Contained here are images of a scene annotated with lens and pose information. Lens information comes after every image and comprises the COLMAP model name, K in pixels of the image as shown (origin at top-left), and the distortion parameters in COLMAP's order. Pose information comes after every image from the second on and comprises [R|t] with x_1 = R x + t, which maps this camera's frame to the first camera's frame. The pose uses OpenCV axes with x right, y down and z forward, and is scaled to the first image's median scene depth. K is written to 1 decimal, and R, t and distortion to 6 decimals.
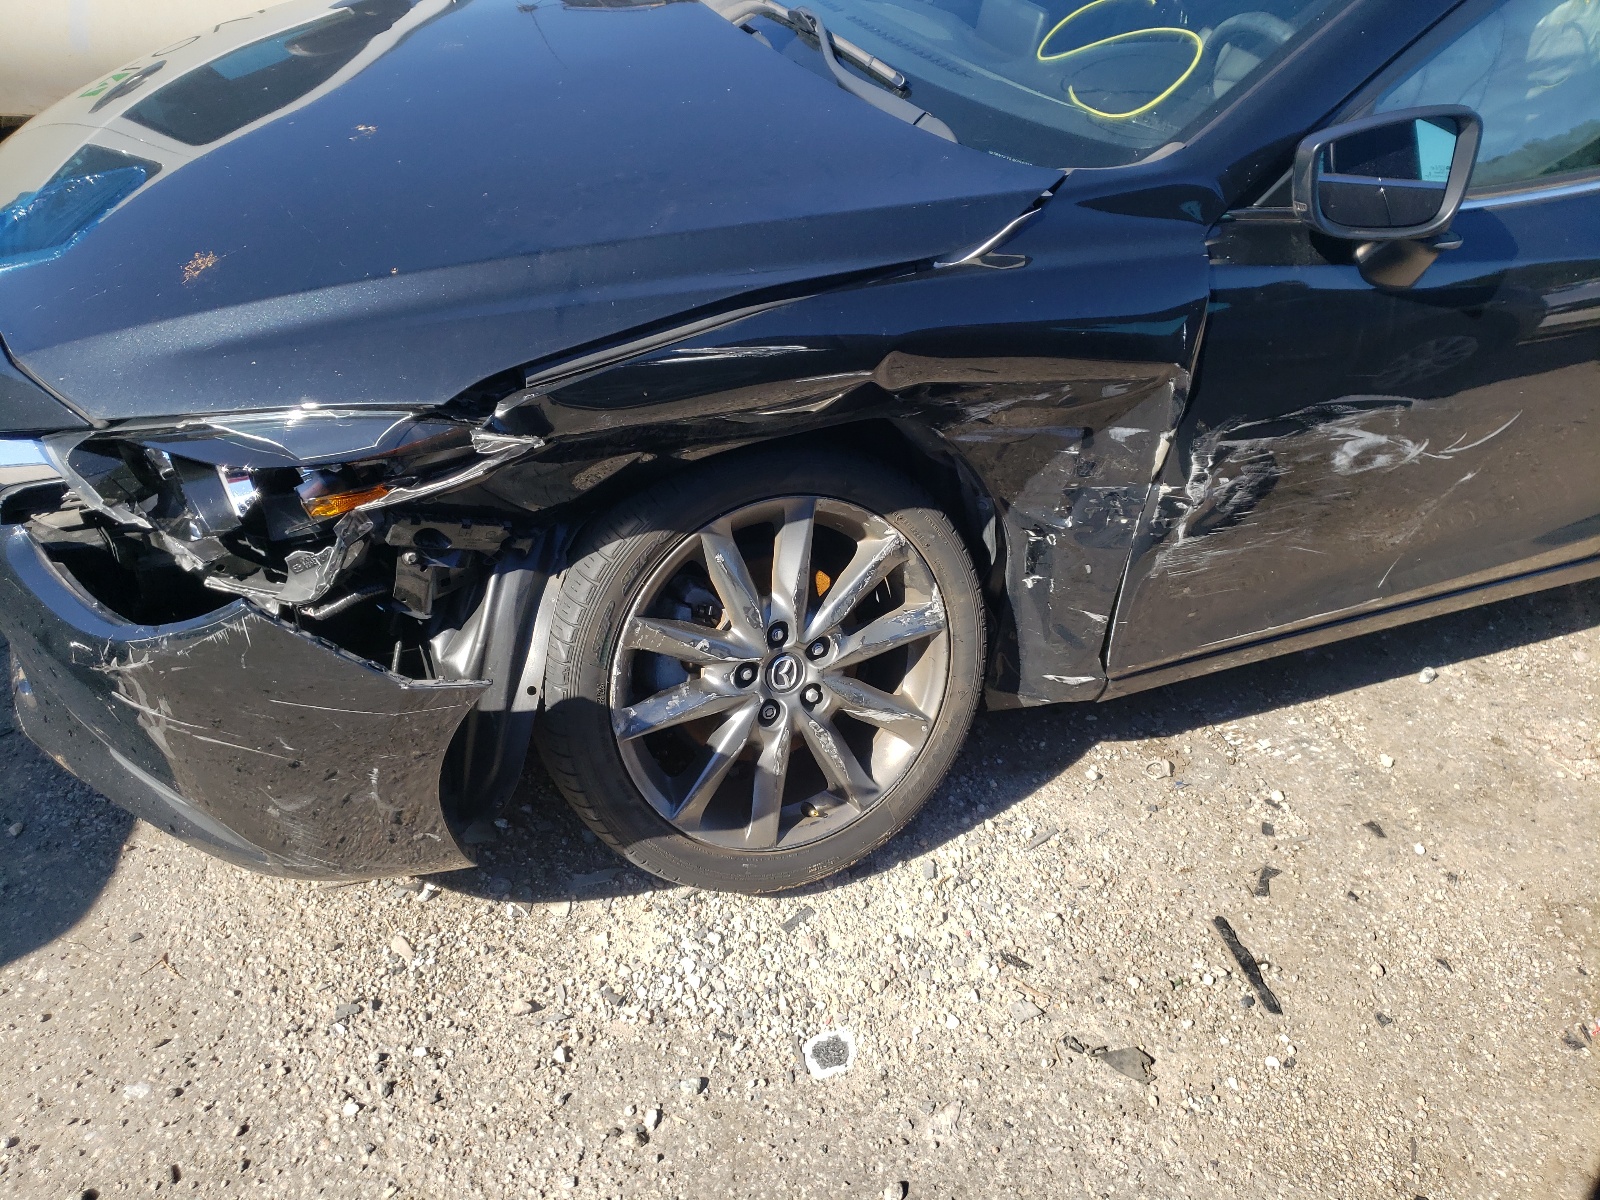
lens RADIAL K [[1227.7, 0, 800.0], [0, 1227.7, 600.0], [0, 0, 1]] dist [0.013581, 0.001458]
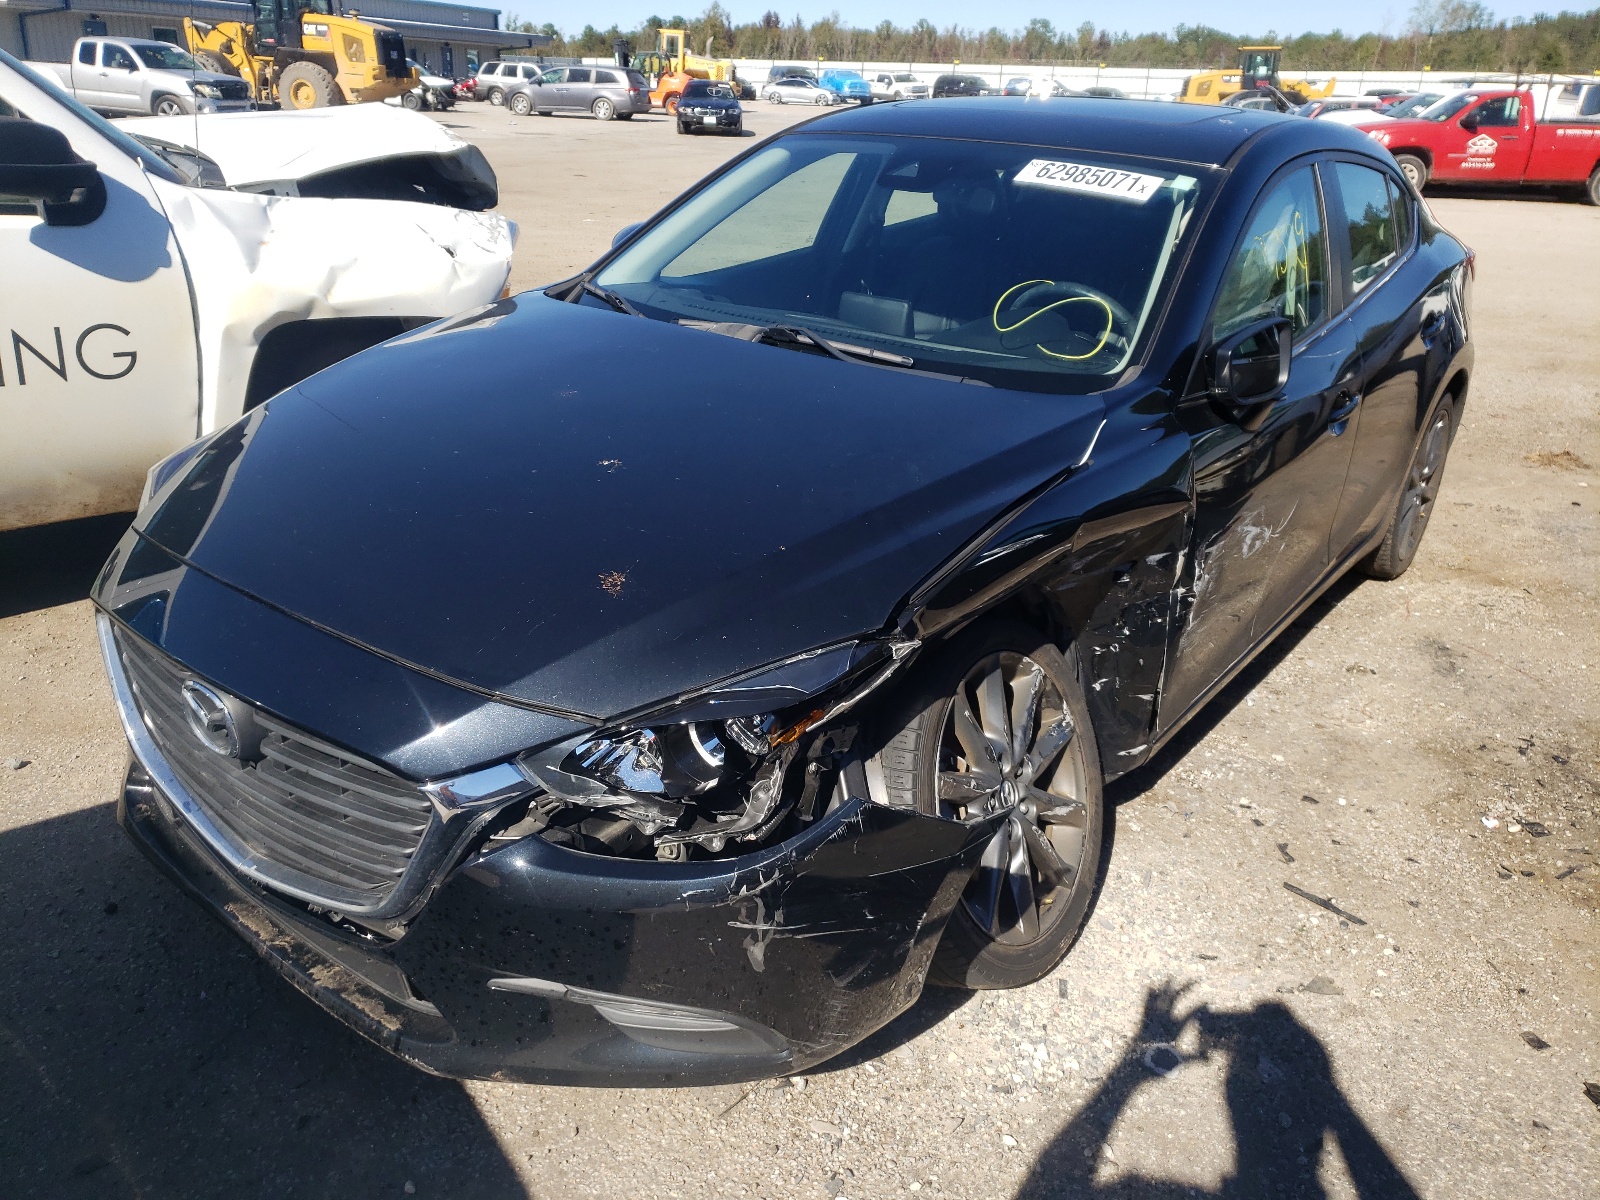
lens RADIAL K [[1227.7, 0, 800.0], [0, 1227.7, 600.0], [0, 0, 1]] dist [0.013581, 0.001458]
pose [[0.877585, -0.235674, 0.417496, -0.682494], [0.316279, 0.939049, -0.134737, -0.026513], [-0.360295, 0.250289, 0.898634, -0.125576]]
